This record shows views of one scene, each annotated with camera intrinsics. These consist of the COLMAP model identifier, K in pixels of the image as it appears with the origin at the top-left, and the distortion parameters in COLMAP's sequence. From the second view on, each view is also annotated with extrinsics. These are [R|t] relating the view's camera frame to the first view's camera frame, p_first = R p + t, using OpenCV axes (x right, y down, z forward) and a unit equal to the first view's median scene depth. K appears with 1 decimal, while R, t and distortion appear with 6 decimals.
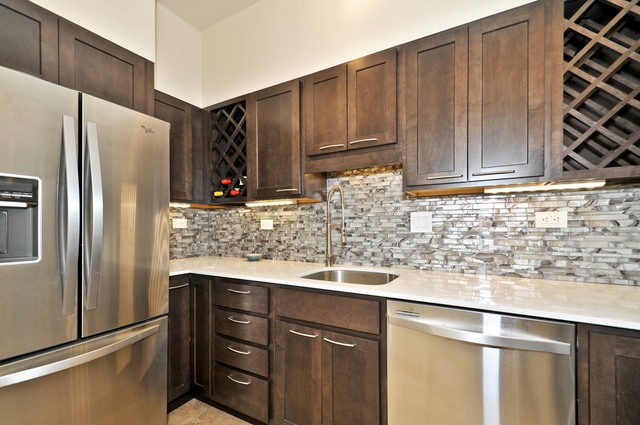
lens RADIAL K [[277.2, 0, 320.8], [0, 277.2, 231.8], [0, 0, 1]] dist [0.000948, 0.000040]
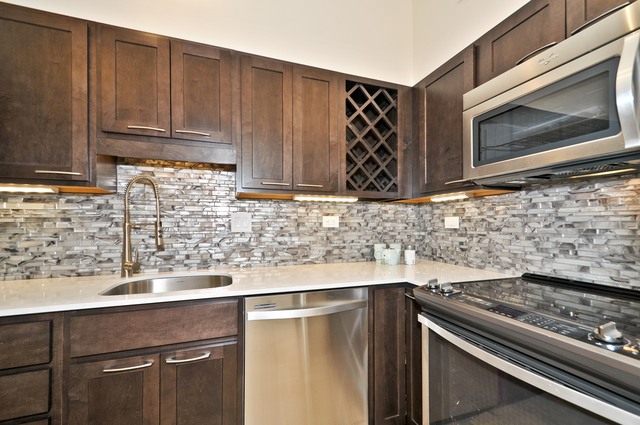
lens RADIAL K [[277.8, 0, 321.5], [0, 277.8, 225.9], [0, 0, 1]] dist [0.000037, -0.000029]
pose [[0.646699, 0.003250, 0.762738, -0.251470], [0.014838, 0.999748, -0.016841, 0.001477], [-0.762601, 0.022209, 0.646488, 0.082768]]
